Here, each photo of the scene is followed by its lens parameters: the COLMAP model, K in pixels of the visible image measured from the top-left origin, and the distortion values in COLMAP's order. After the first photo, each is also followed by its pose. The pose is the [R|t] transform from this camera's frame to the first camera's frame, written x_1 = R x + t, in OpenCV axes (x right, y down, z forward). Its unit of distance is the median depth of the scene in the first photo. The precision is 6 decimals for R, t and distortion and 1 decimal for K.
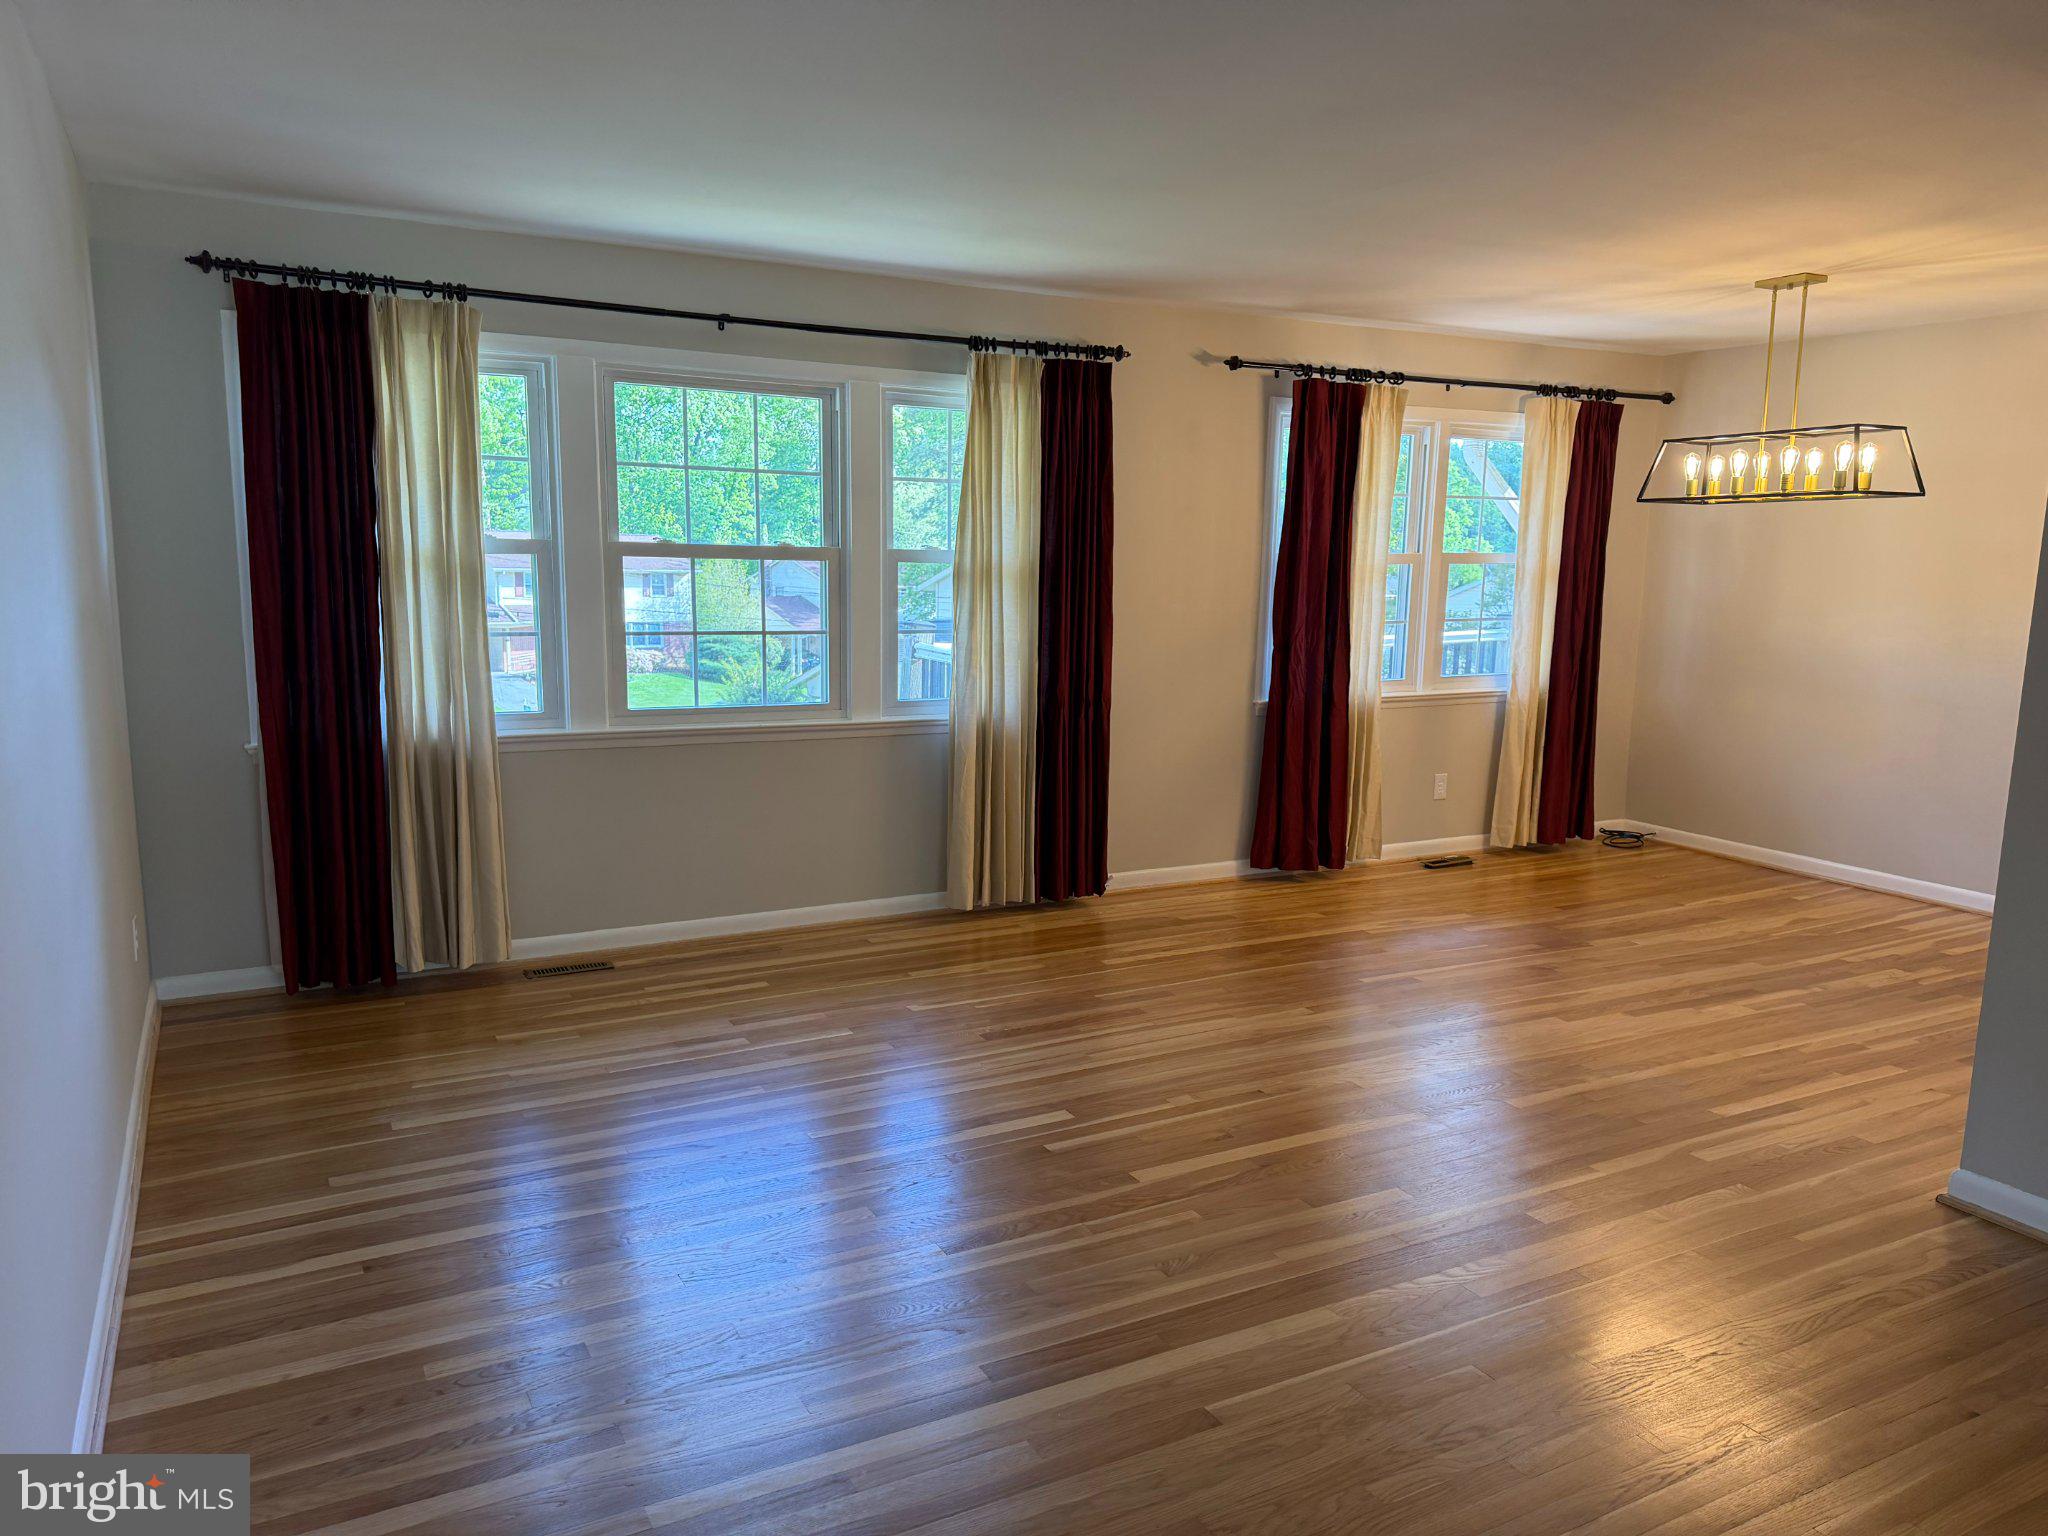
lens RADIAL K [[1374.2, 0, 976.7], [0, 1374.2, 763.4], [0, 0, 1]] dist [0.071746, -0.088457]
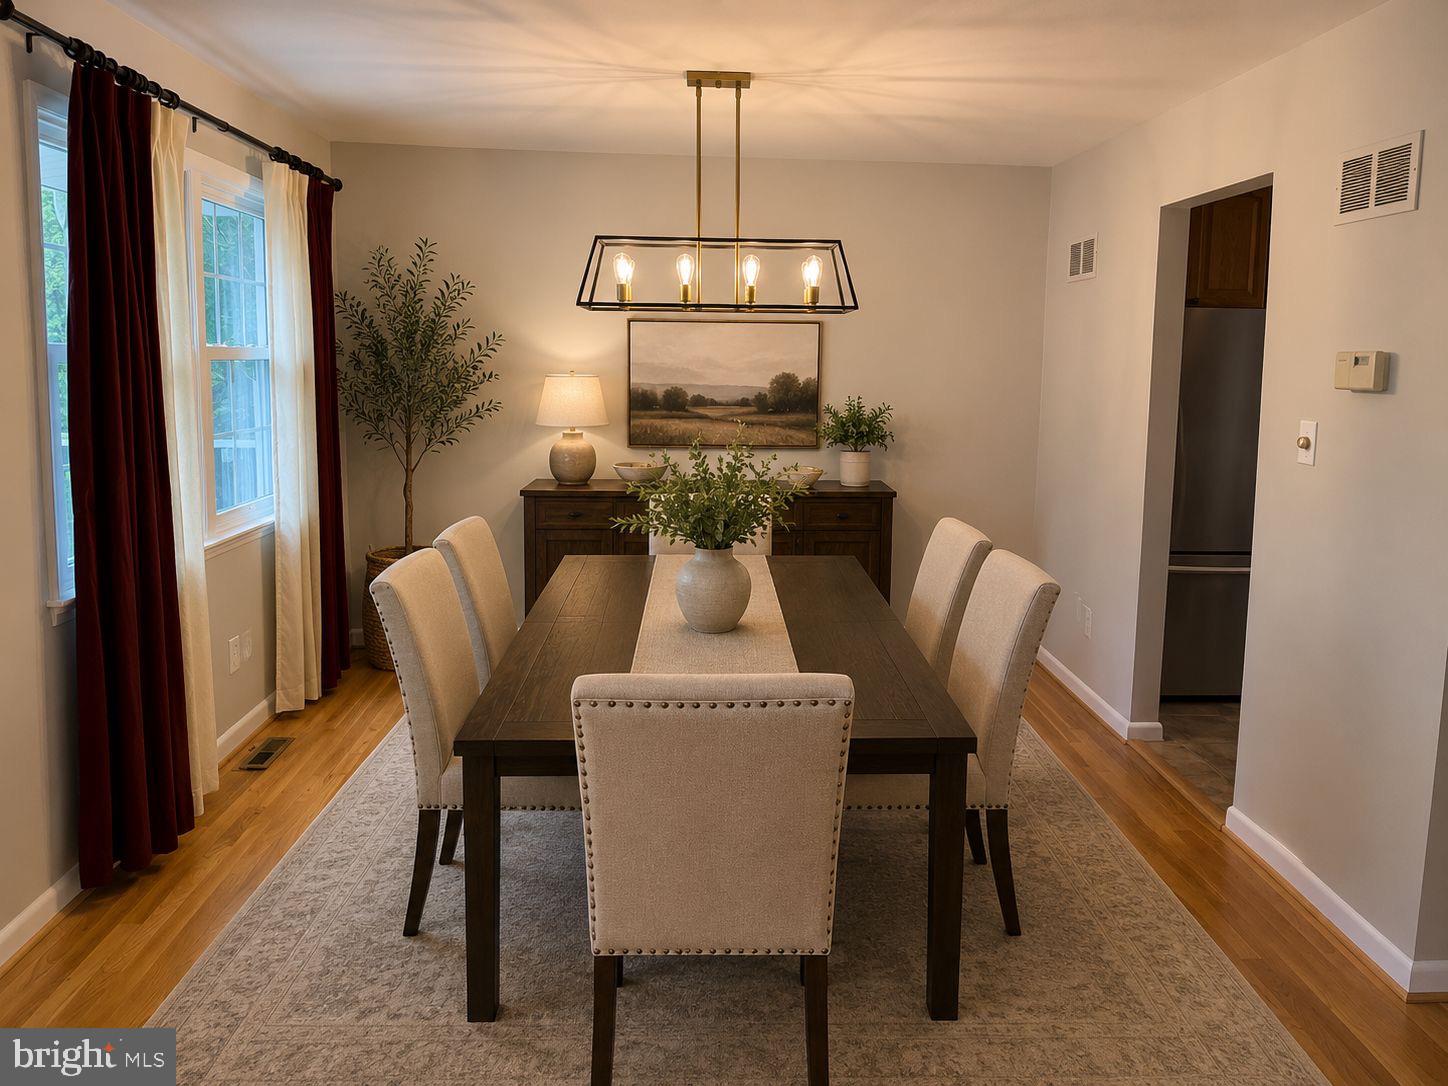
lens RADIAL K [[1101.8, 0, 728.8], [0, 1101.8, 535.3], [0, 0, 1]] dist [0.027367, -0.006393]
pose [[0.407756, -0.146698, 0.901230, -0.114982], [0.122726, 0.986859, 0.105109, -0.094214], [-0.904806, 0.067745, 0.420402, 0.559707]]
